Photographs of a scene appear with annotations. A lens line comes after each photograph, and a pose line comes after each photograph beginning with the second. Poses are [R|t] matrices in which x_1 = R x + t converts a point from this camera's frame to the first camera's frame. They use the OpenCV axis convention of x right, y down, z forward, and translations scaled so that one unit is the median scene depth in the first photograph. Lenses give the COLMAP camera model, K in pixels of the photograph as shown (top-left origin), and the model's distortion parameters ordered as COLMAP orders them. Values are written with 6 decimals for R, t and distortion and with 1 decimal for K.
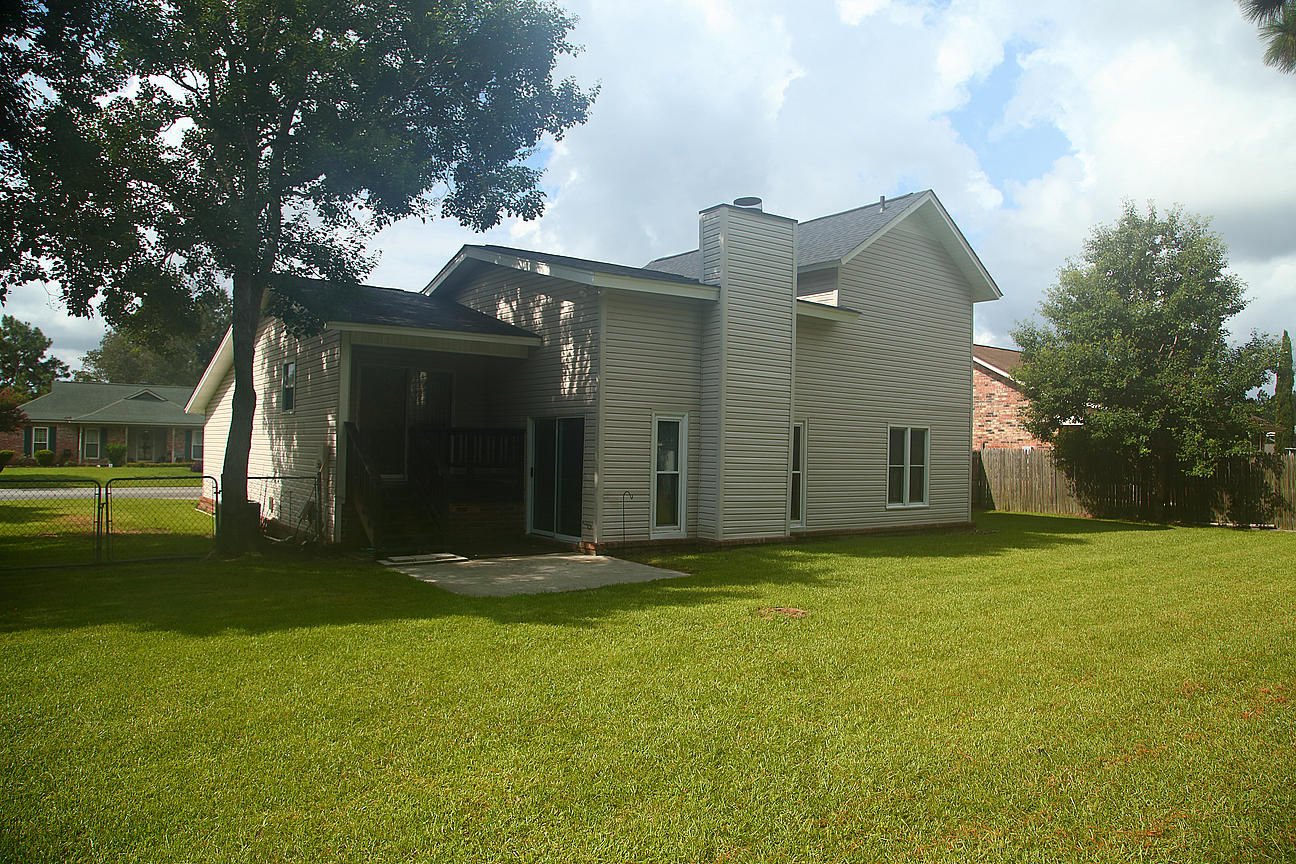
lens RADIAL K [[898.0, 0, 657.9], [0, 898.0, 428.9], [0, 0, 1]] dist [-0.123245, 0.072502]
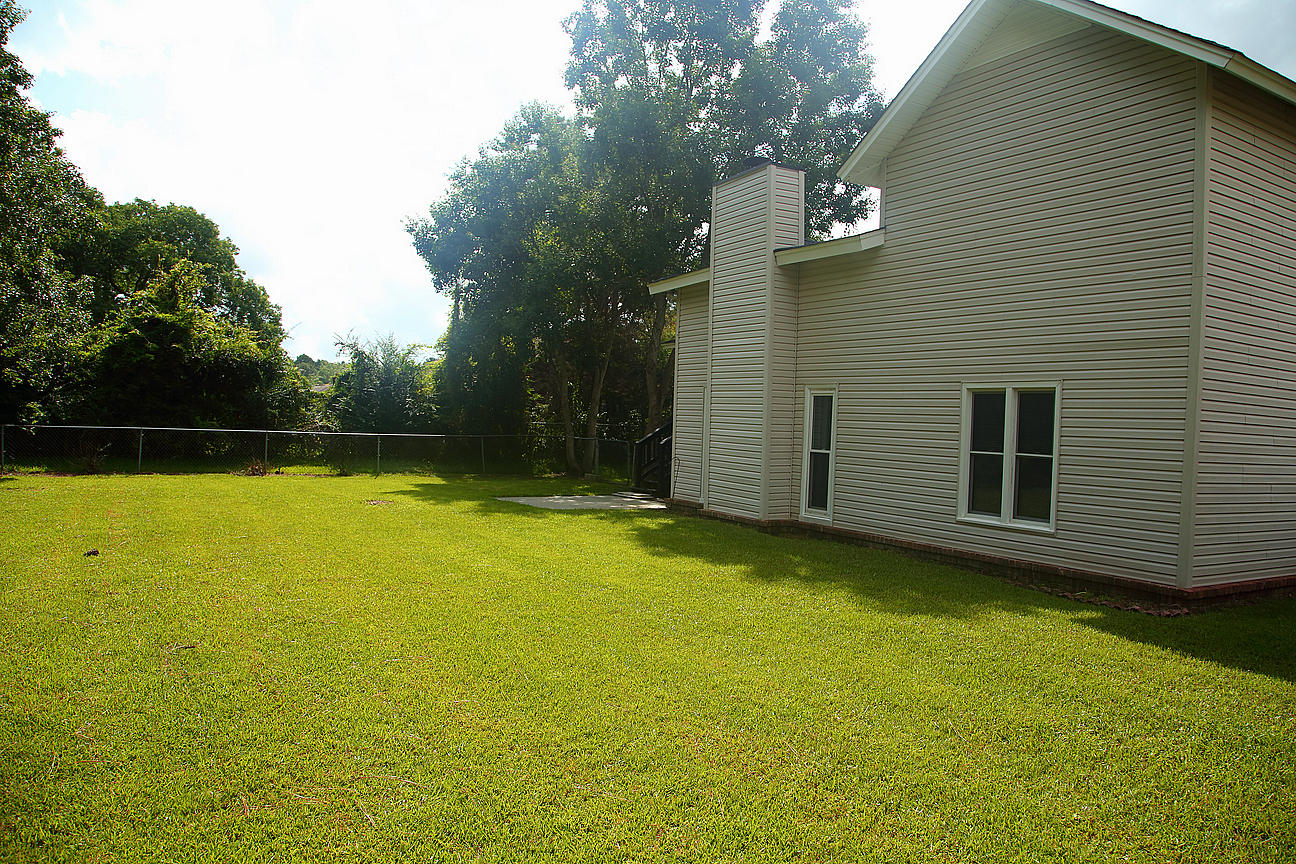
lens RADIAL K [[898.0, 0, 652.5], [0, 898.0, 431.9], [0, 0, 1]] dist [-0.123245, 0.072502]
pose [[-0.098515, -0.016648, -0.994996, 1.009930], [-0.024048, 0.999608, -0.014344, 0.047085], [0.994845, 0.022515, -0.098877, 0.950258]]
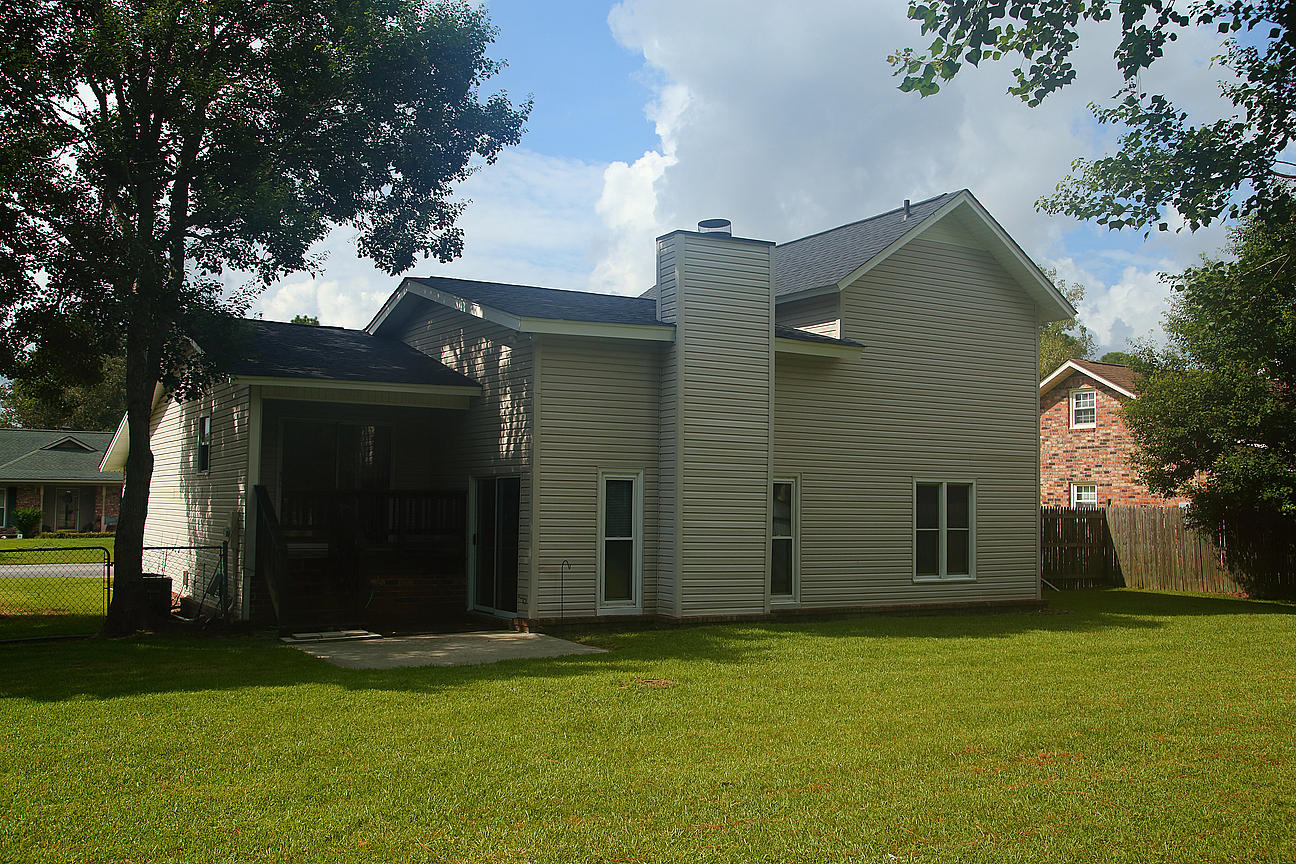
lens RADIAL K [[1261.9, 0, 655.0], [0, 1261.9, 429.3], [0, 0, 1]] dist [0.019069, 0.000000]
pose [[0.994007, -0.015436, -0.108224, 0.167068], [0.011254, 0.999170, -0.039148, -0.008759], [0.108739, 0.037696, 0.993355, -0.206090]]
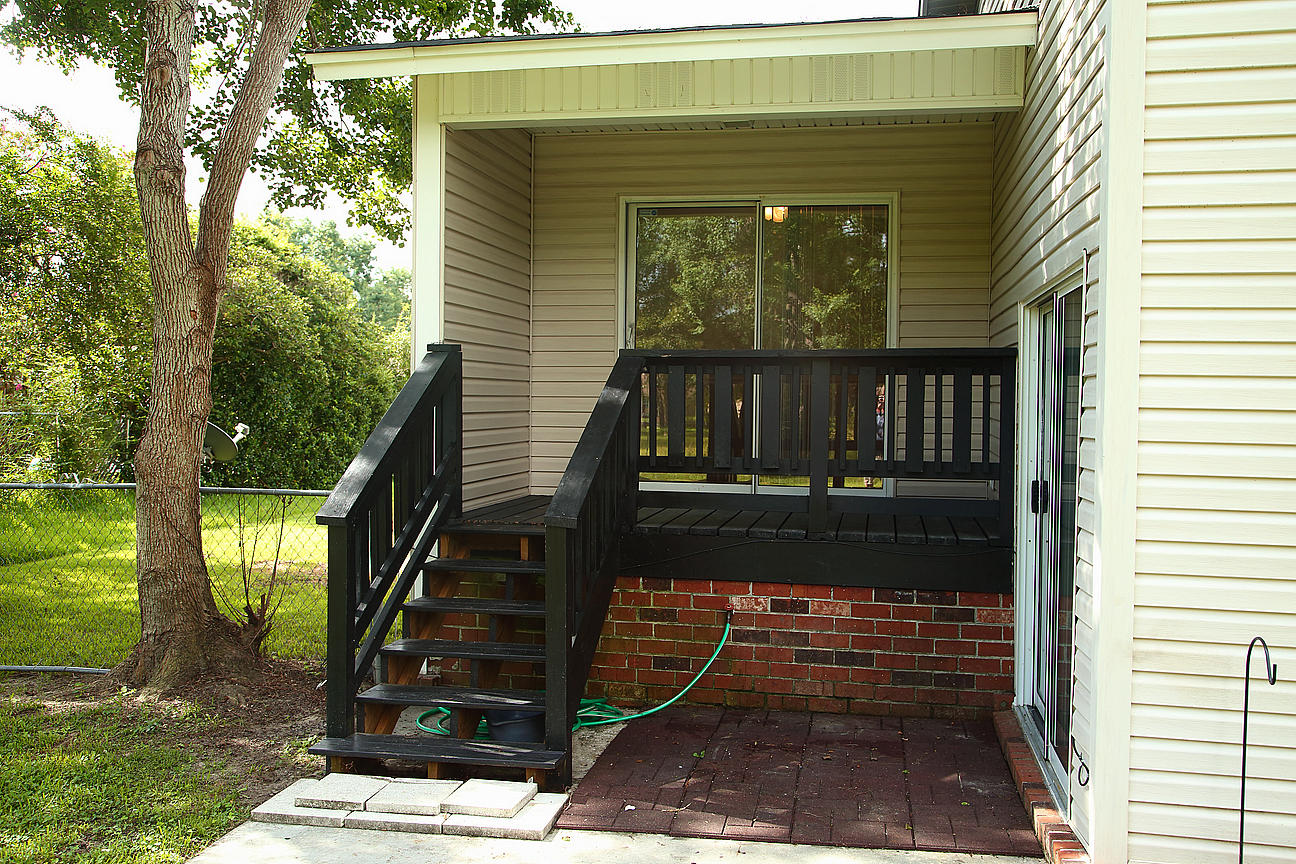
lens RADIAL K [[1152.3, 0, 643.8], [0, 1152.3, 434.7], [0, 0, 1]] dist [0.002241, -0.001420]
pose [[0.683916, 0.009229, -0.729503, 0.043207], [0.021341, 0.999239, 0.032649, 0.013523], [0.729249, -0.037898, 0.683198, 0.645347]]
